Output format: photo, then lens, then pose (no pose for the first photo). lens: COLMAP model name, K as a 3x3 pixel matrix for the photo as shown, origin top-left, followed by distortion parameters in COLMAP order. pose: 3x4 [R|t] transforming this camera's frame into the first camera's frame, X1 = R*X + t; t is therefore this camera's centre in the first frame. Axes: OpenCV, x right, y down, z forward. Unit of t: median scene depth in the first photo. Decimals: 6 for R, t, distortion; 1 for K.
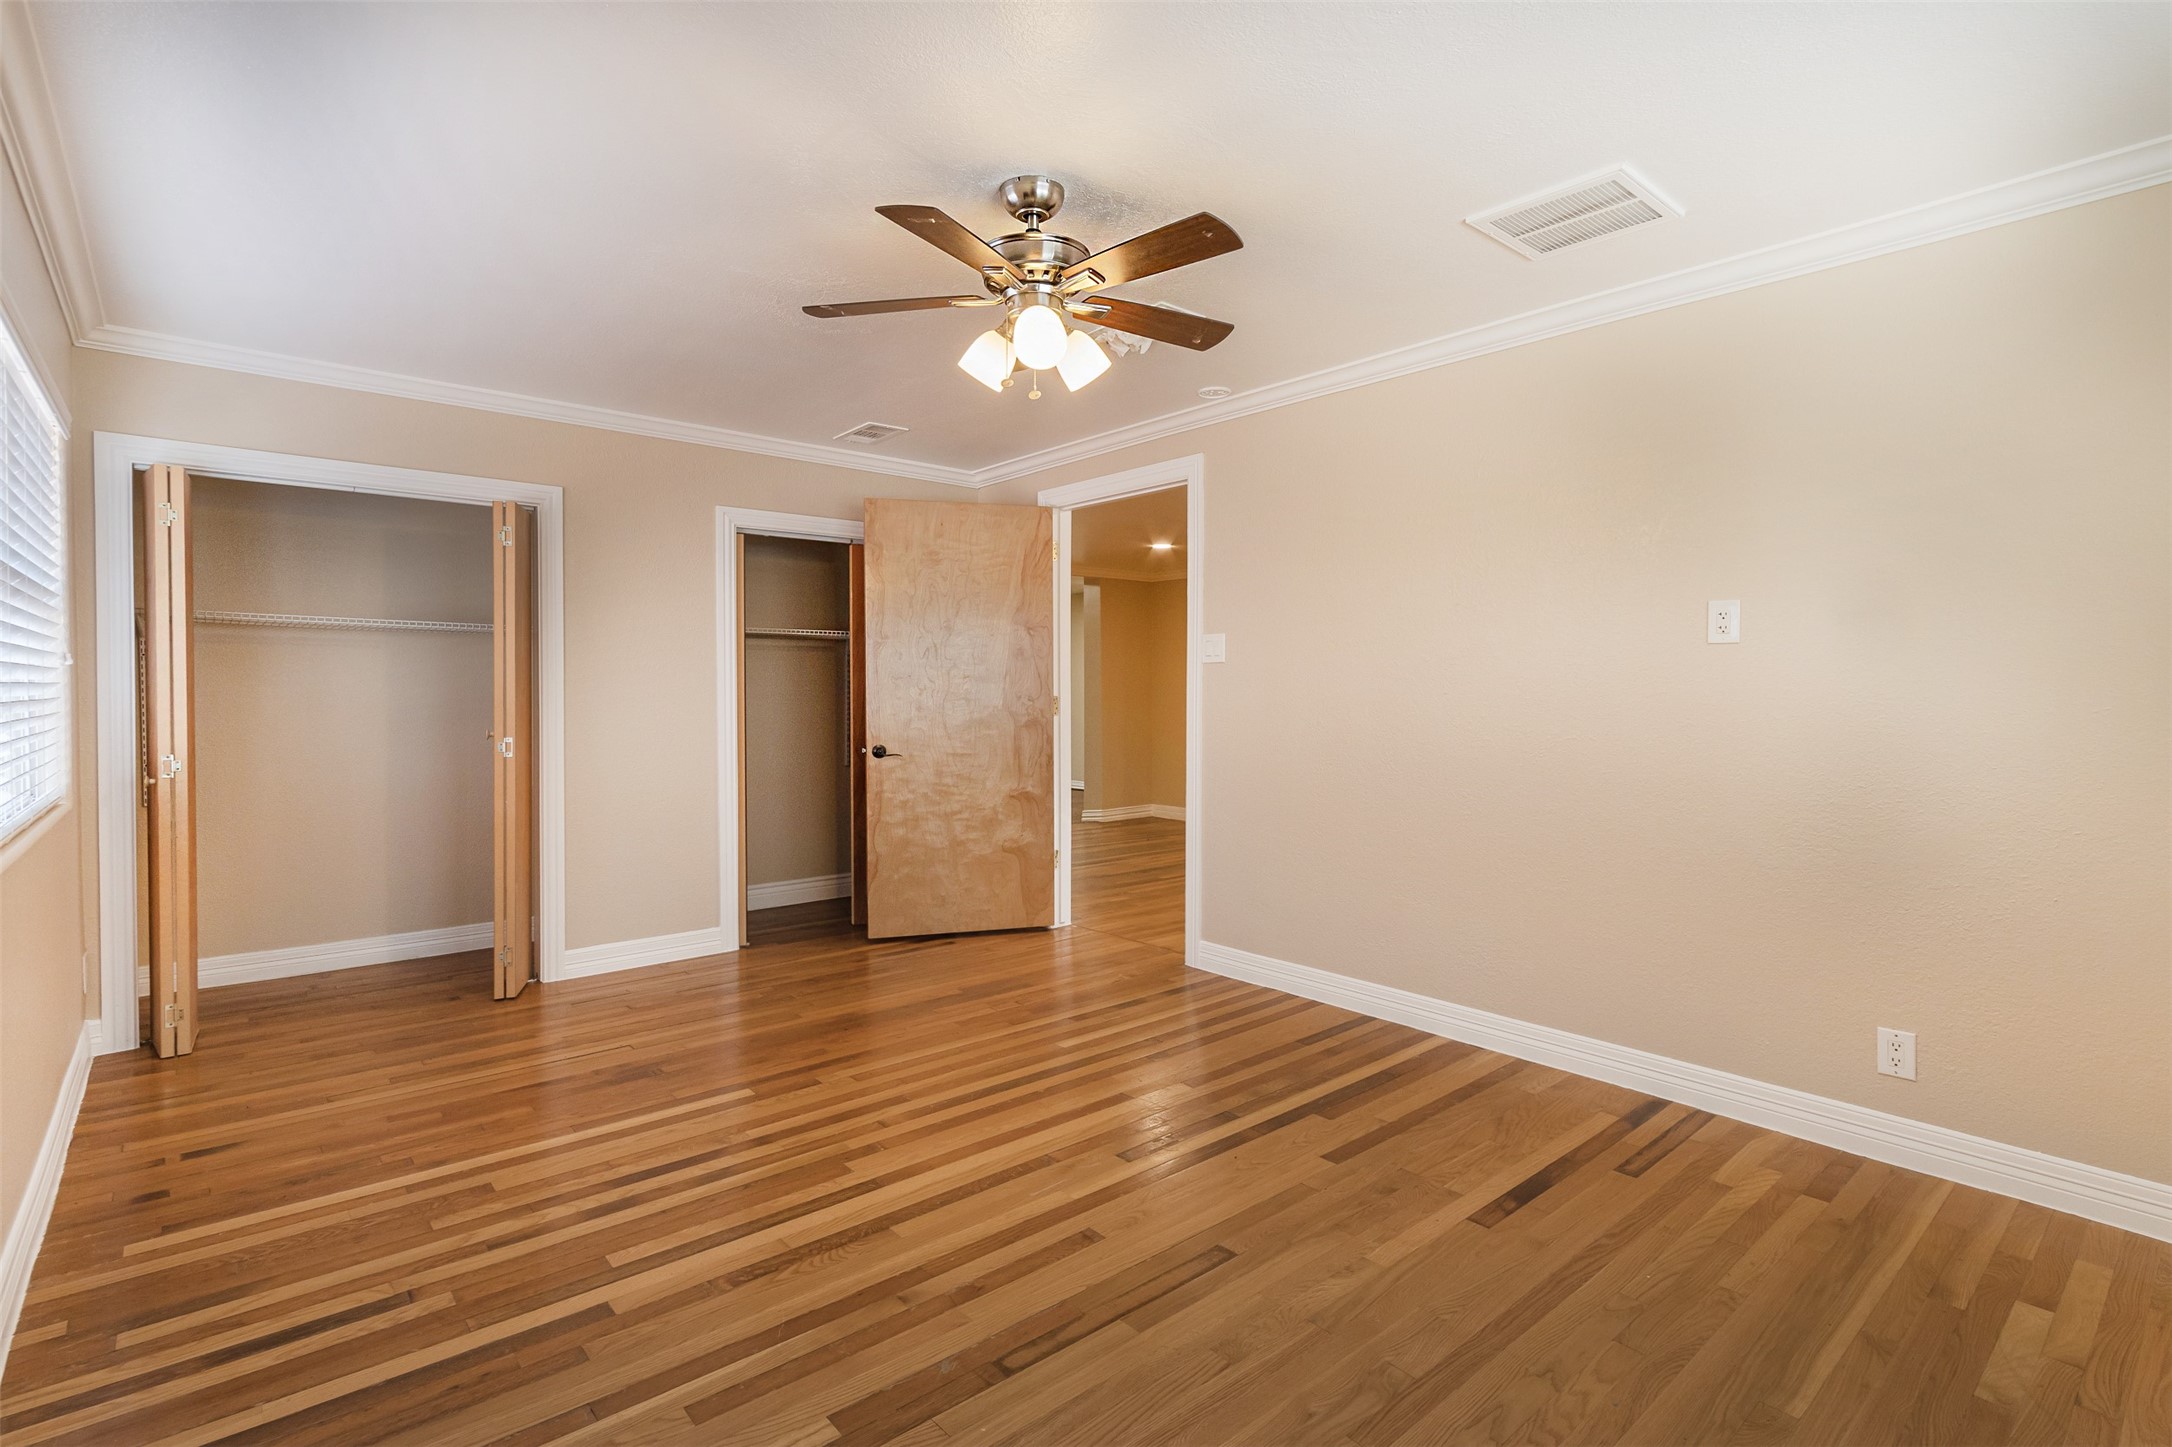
lens RADIAL K [[1020.3, 0, 1046.5], [0, 1020.3, 710.8], [0, 0, 1]] dist [0.000534, -0.000127]
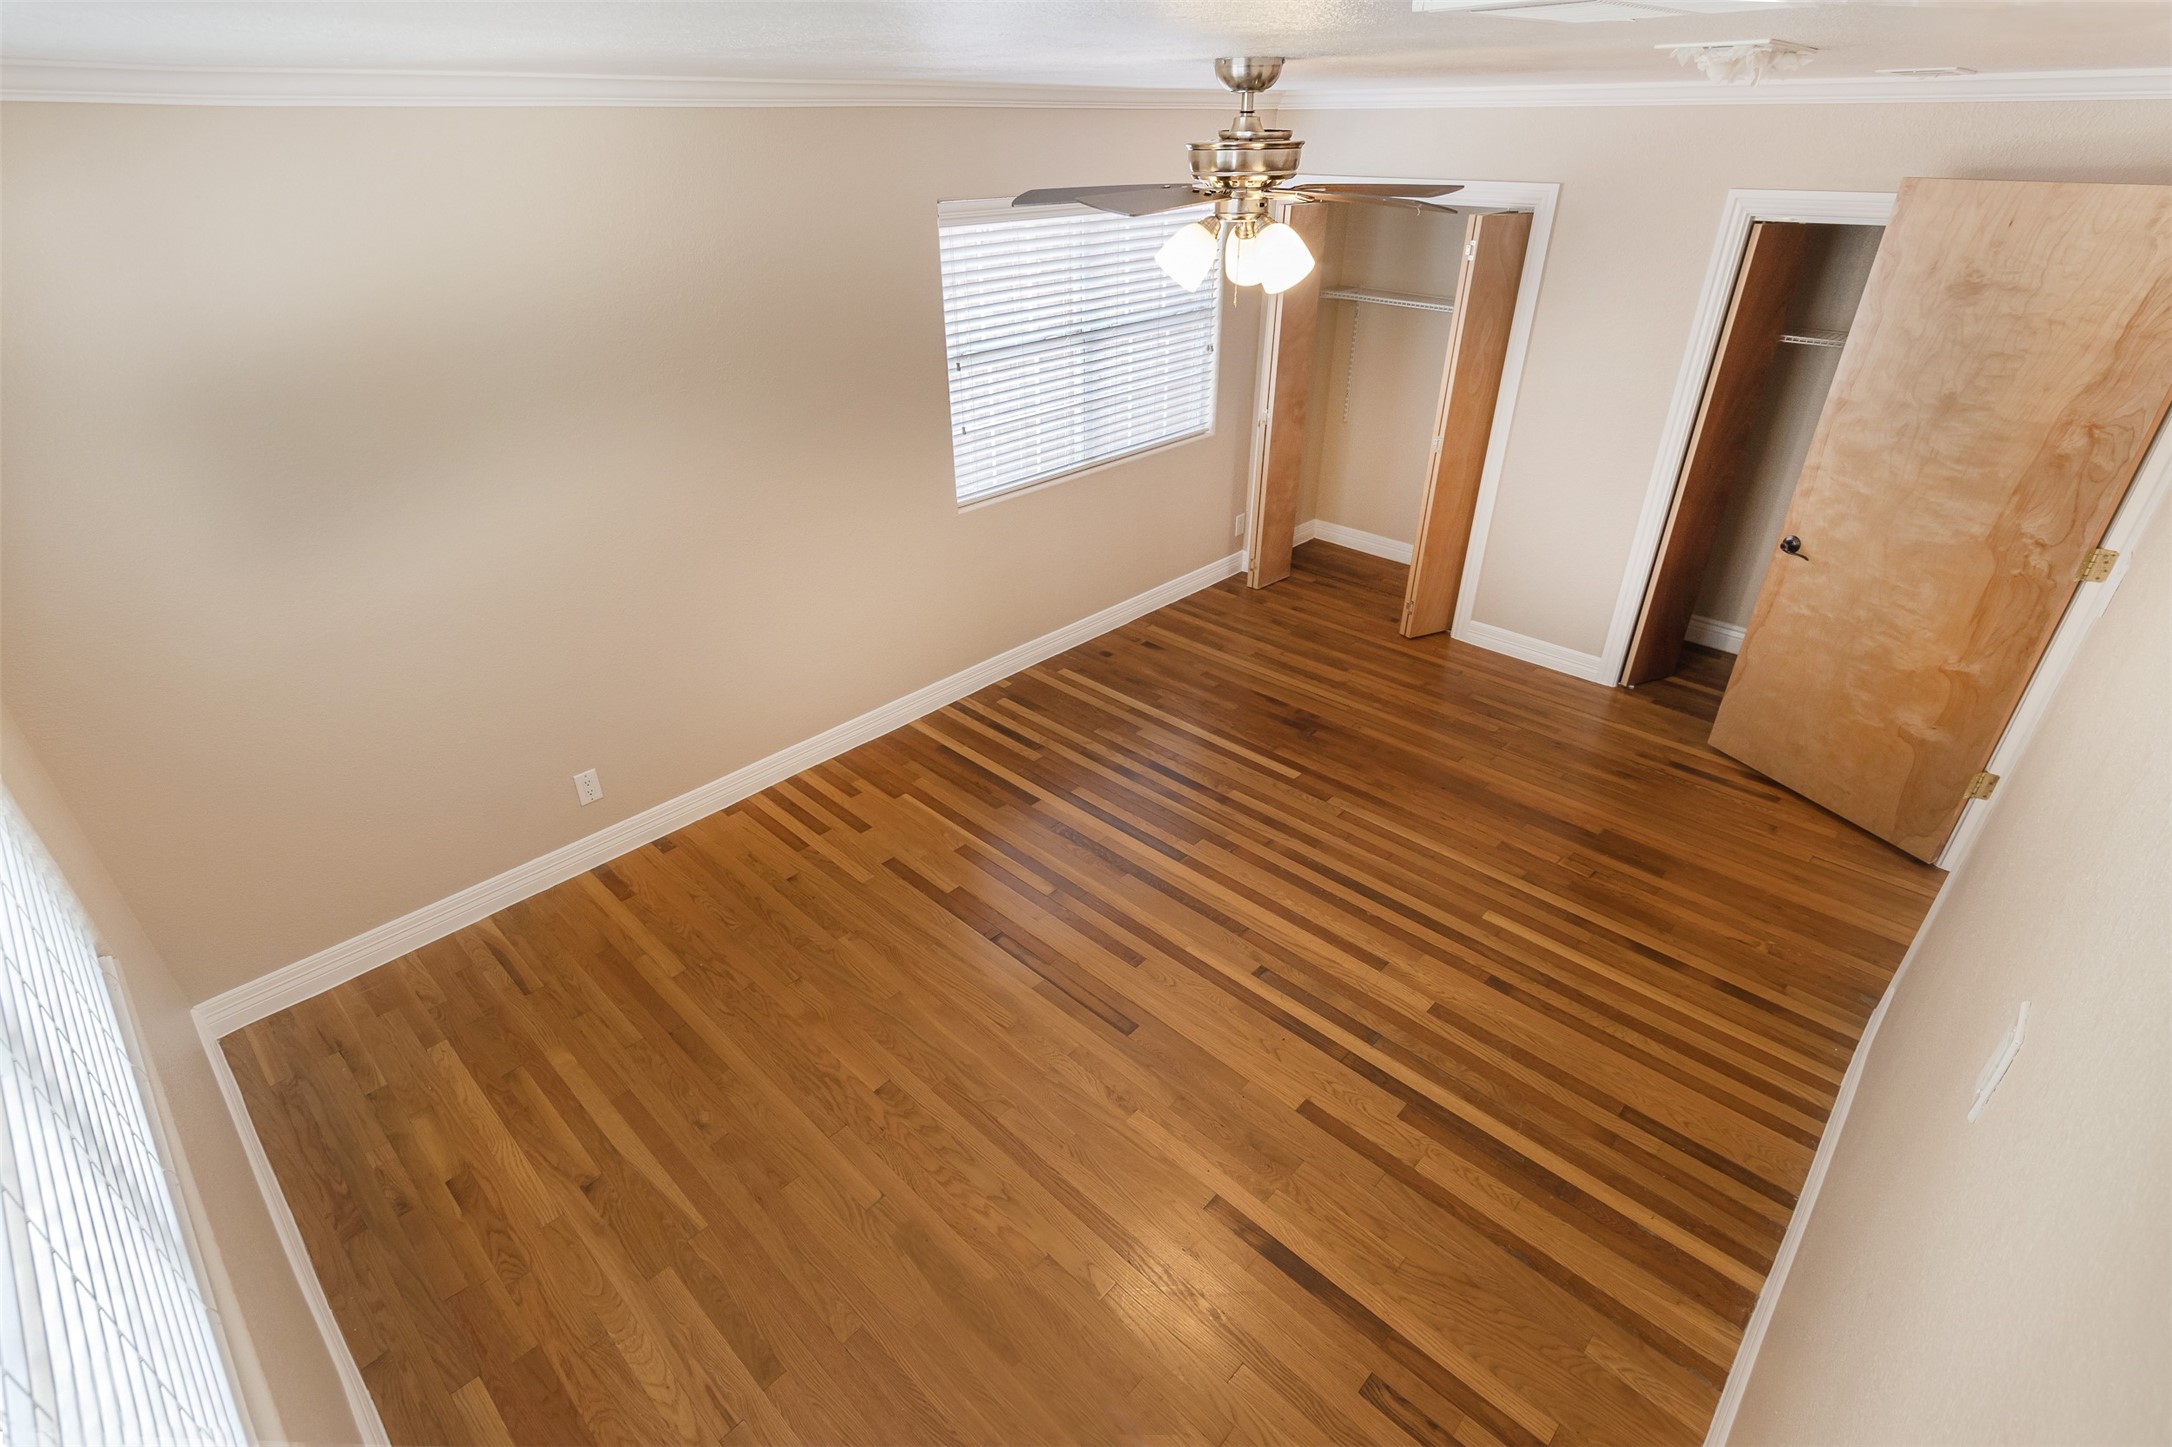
lens RADIAL K [[1026.2, 0, 1070.4], [0, 1026.2, 723.5], [0, 0, 1]] dist [0.002919, 0.000415]
pose [[0.117304, 0.485841, -0.866140, 0.820053], [-0.006834, 0.872535, 0.488503, -0.348798], [0.993072, -0.051384, 0.105672, 0.570371]]
